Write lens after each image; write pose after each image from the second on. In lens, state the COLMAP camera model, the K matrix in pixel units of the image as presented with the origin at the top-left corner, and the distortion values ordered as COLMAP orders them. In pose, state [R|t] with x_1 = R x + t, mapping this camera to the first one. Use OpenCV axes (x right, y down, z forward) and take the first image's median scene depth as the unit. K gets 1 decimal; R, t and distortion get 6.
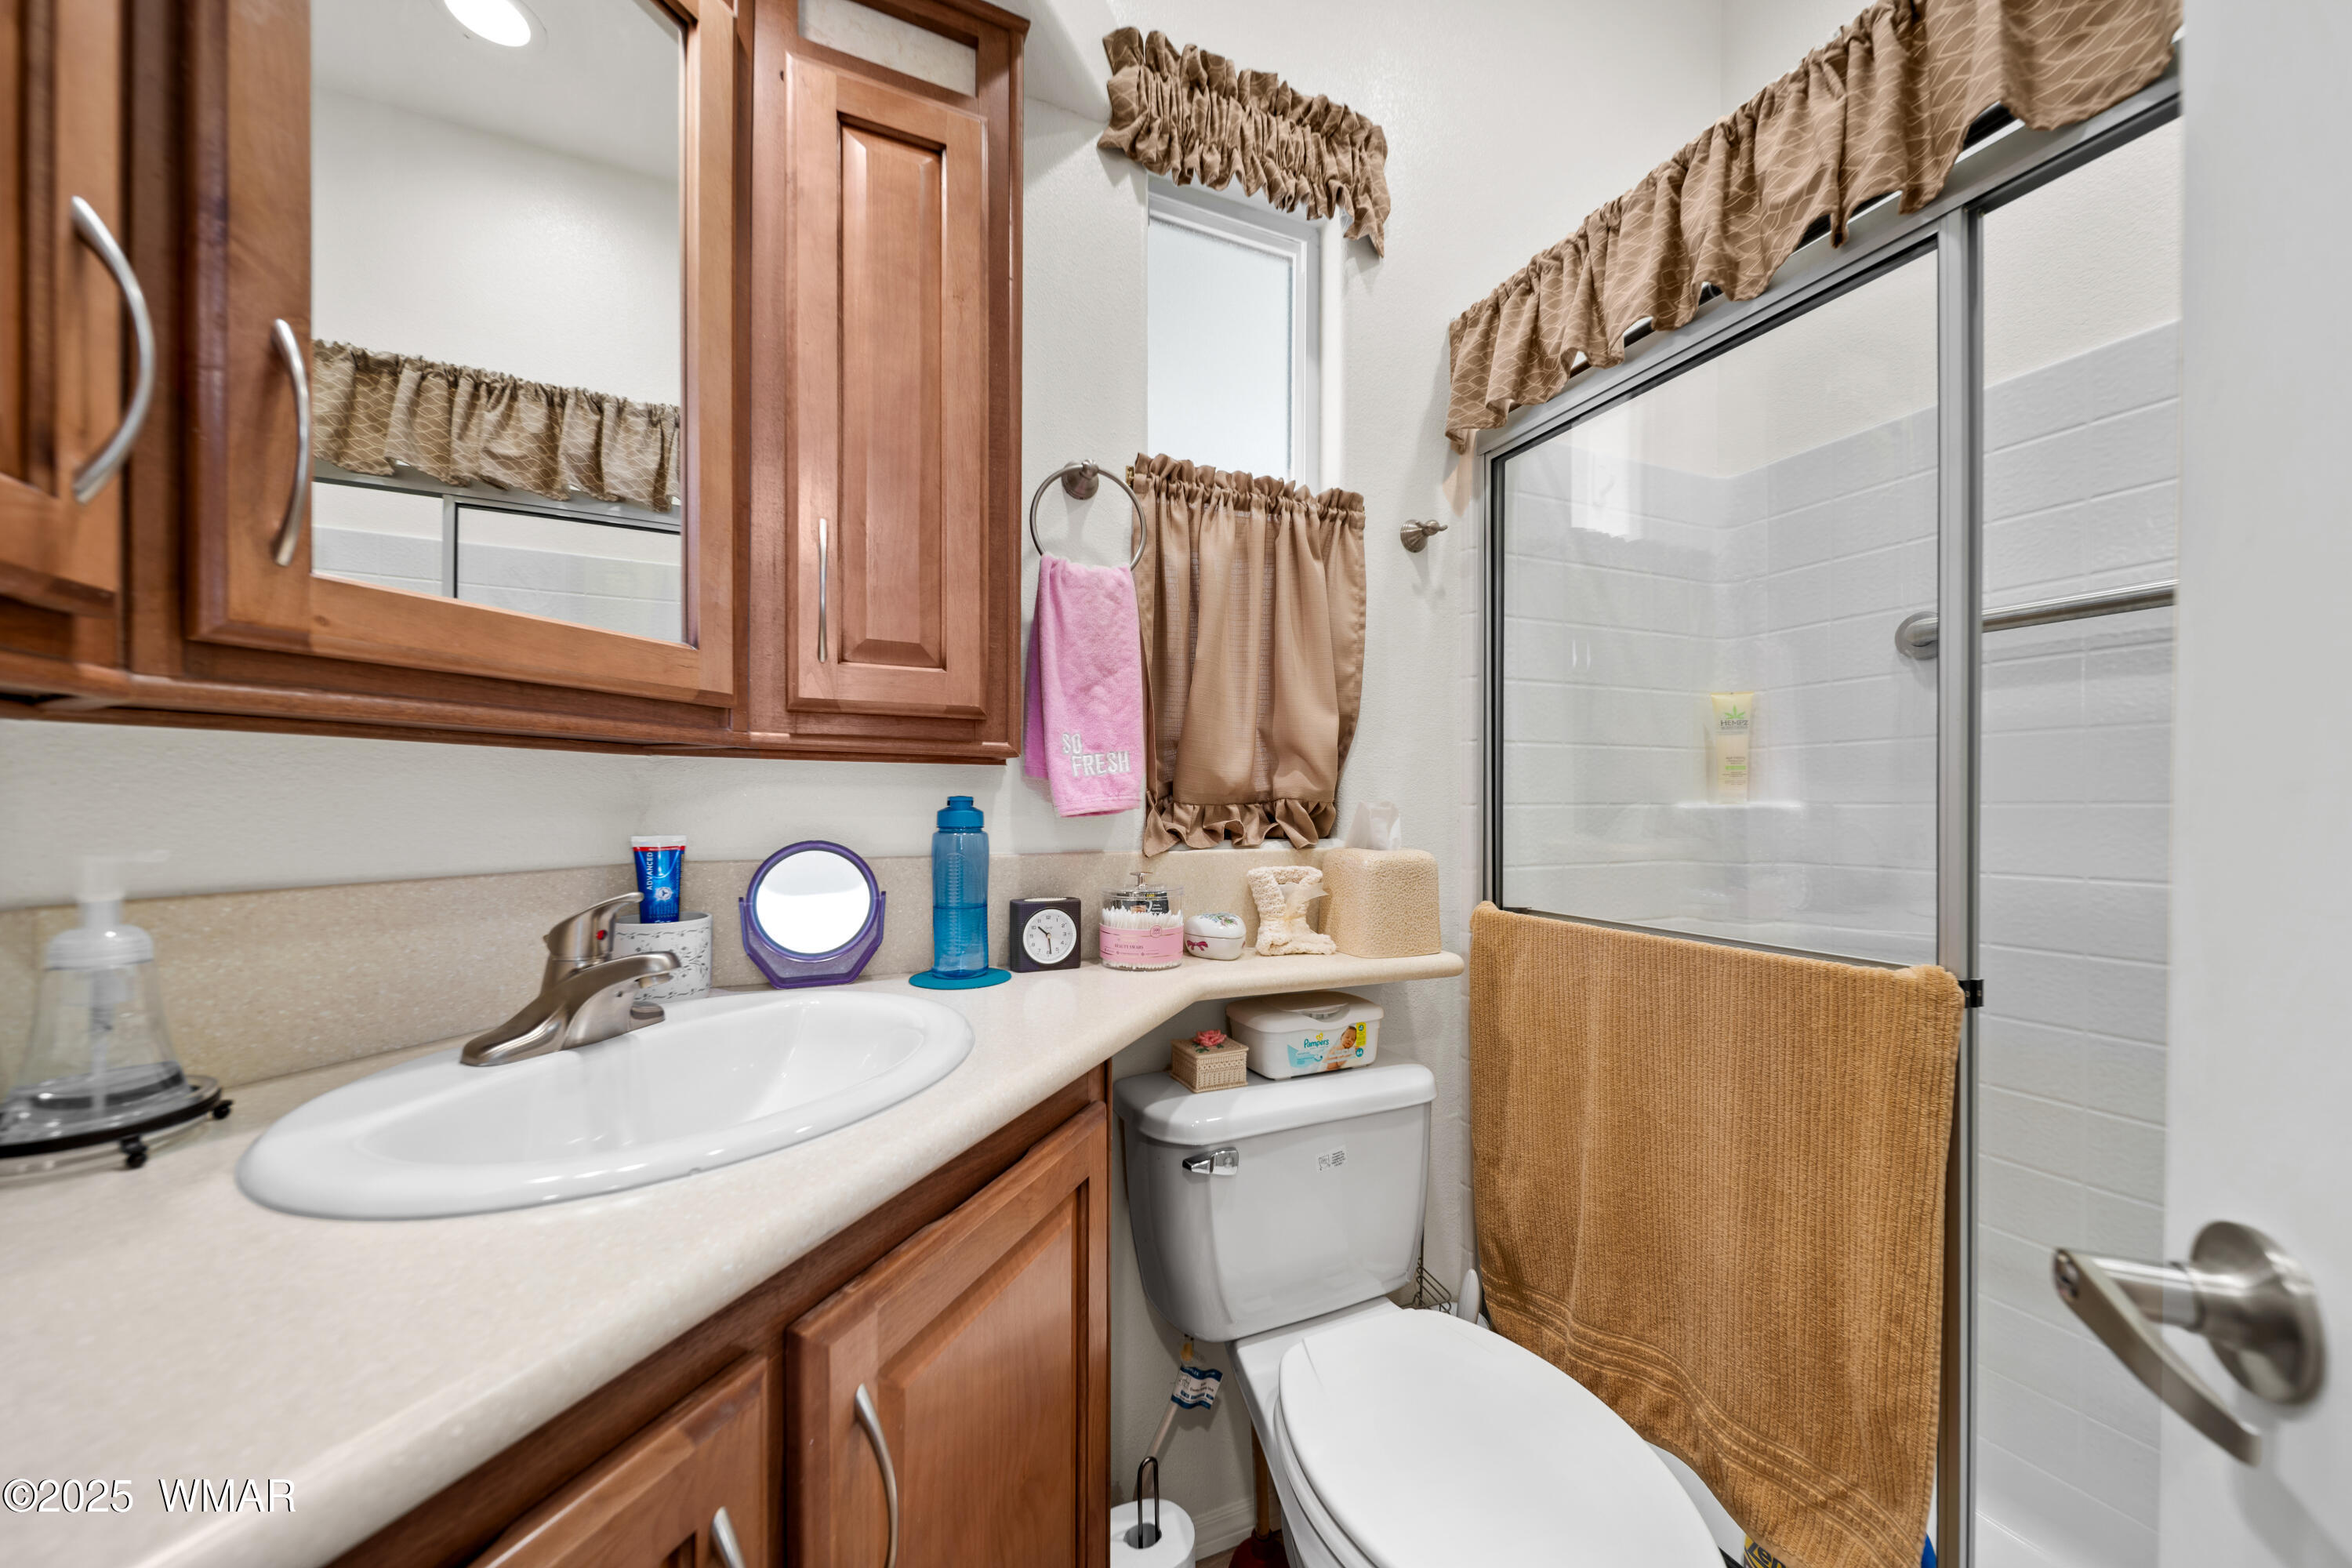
lens RADIAL K [[838.5, 0, 1177.3], [0, 838.5, 805.4], [0, 0, 1]] dist [0.001469, -0.000325]
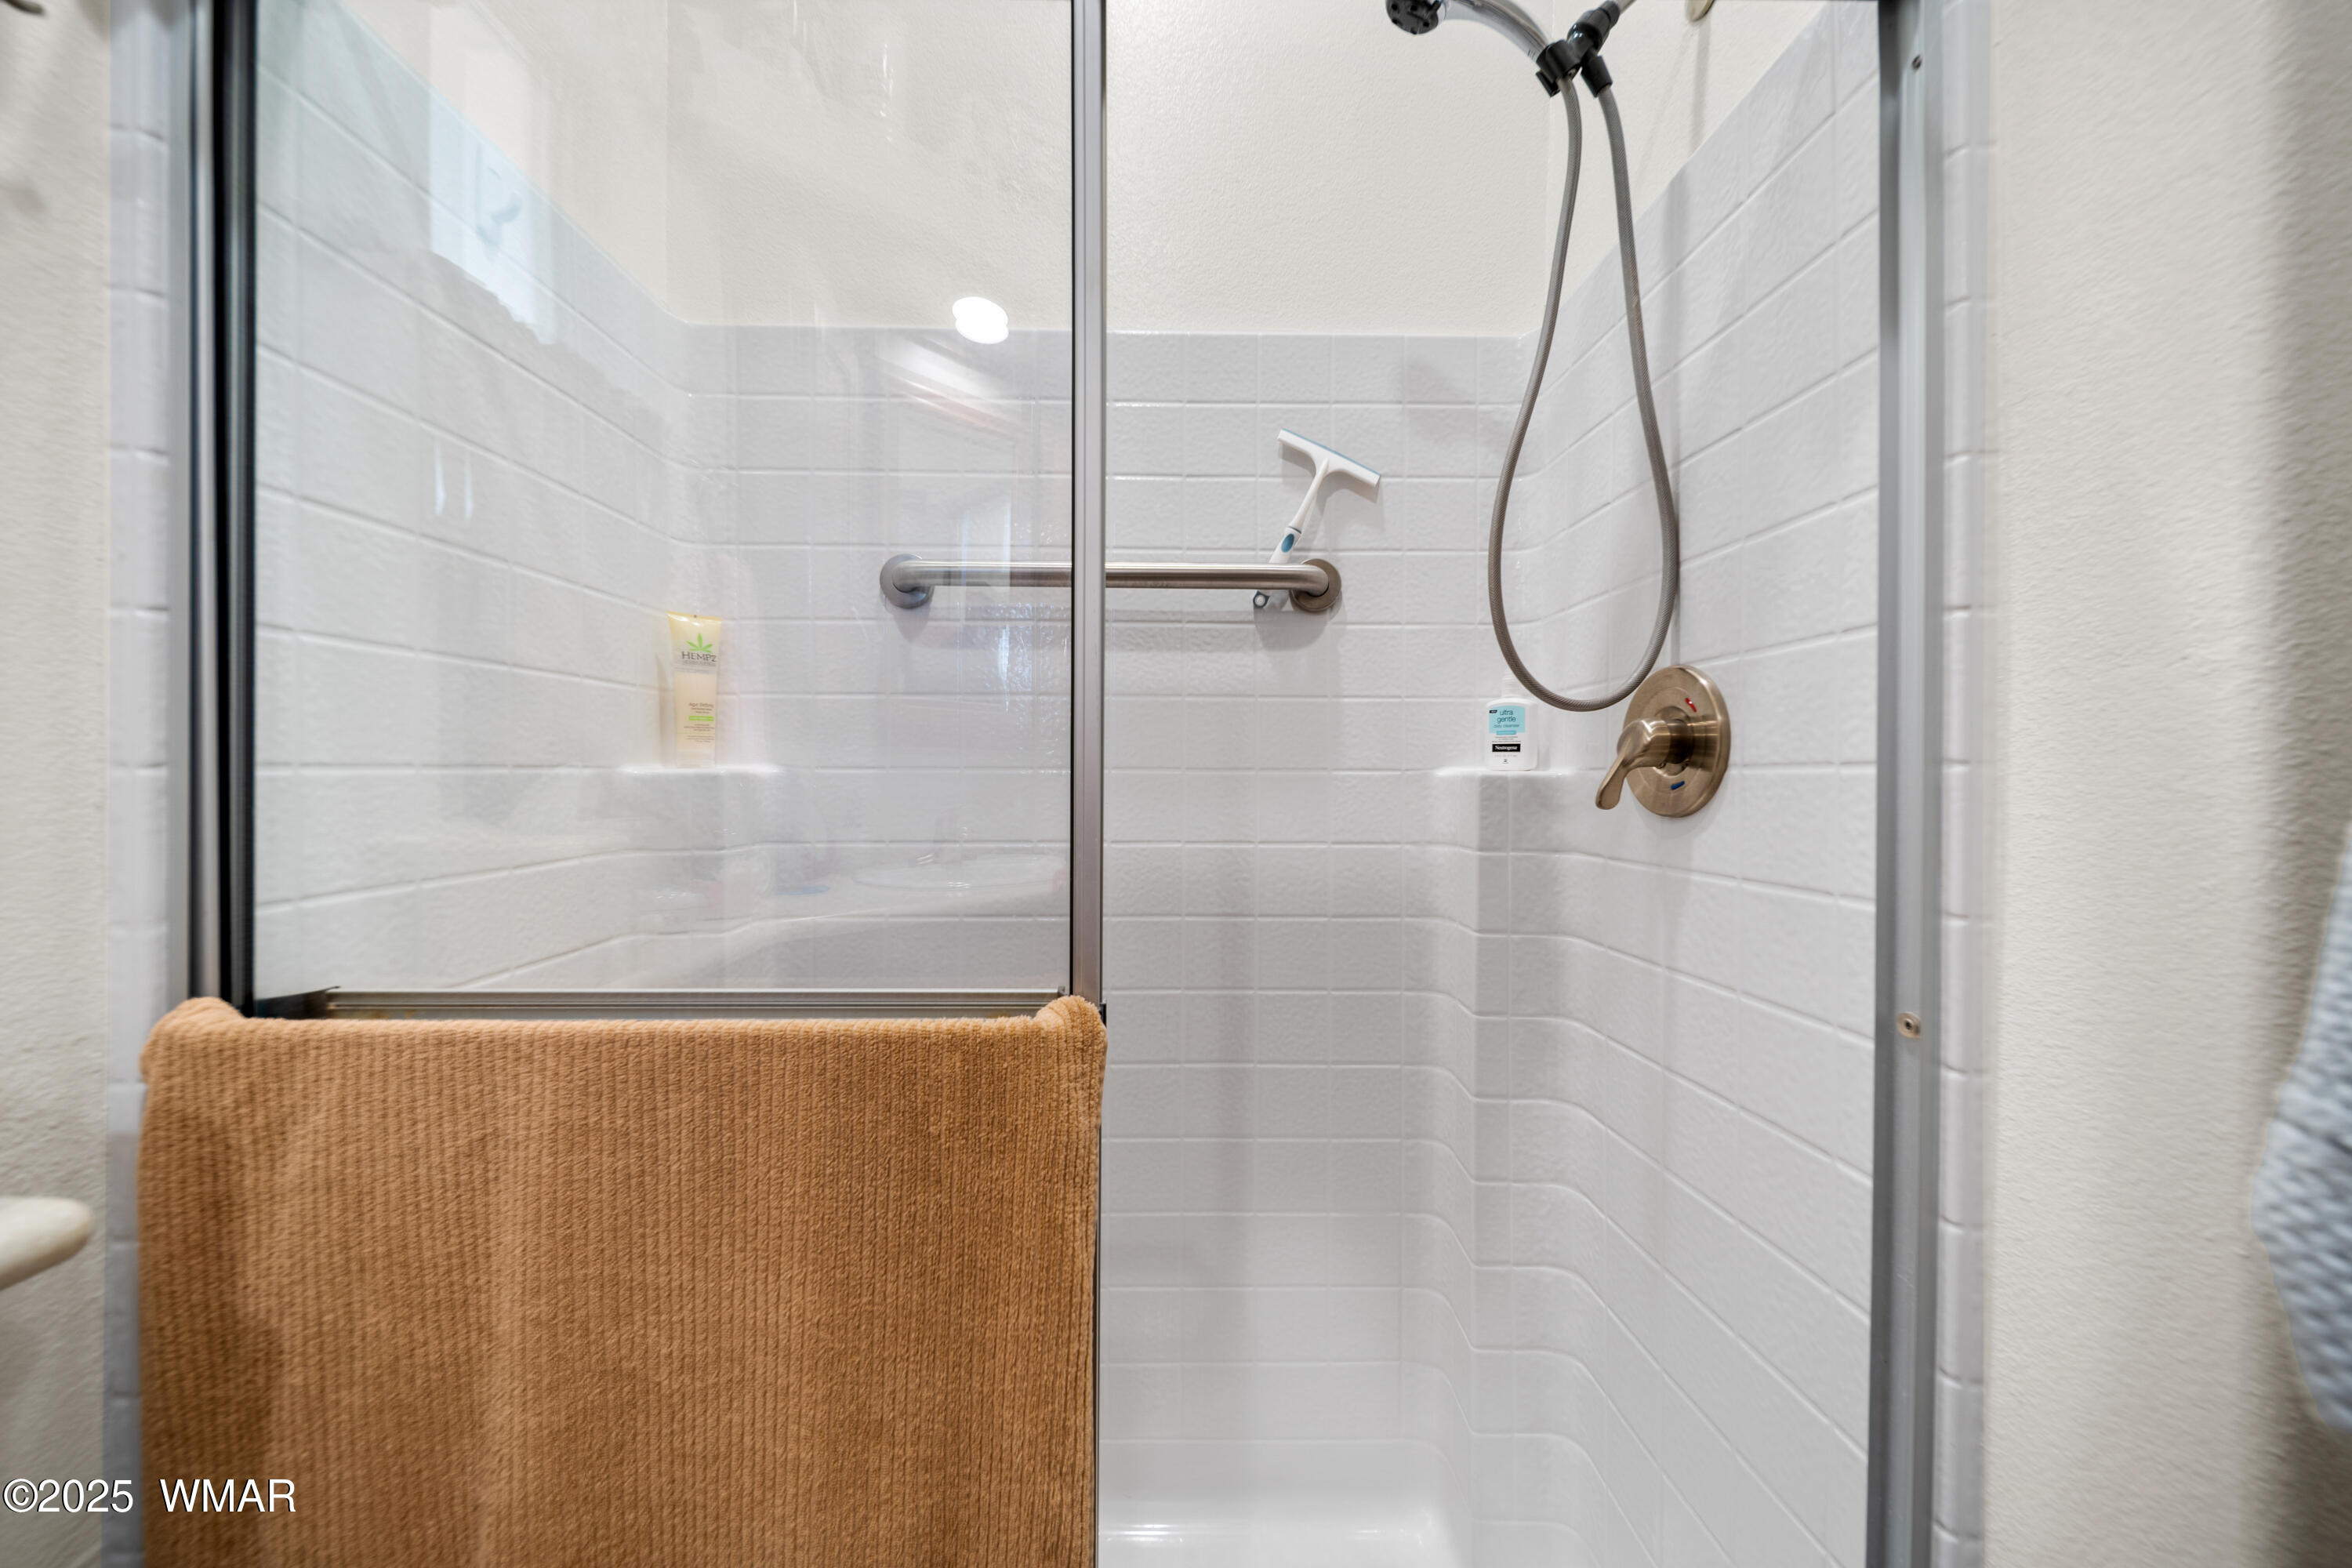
lens RADIAL K [[861.0, 0, 1174.0], [0, 861.0, 776.8], [0, 0, 1]] dist [0.006950, -0.000205]
pose [[0.394903, -0.005942, 0.918703, 0.166224], [-0.000563, 0.999977, 0.006710, 0.000635], [-0.918723, -0.003167, 0.394891, 0.390318]]
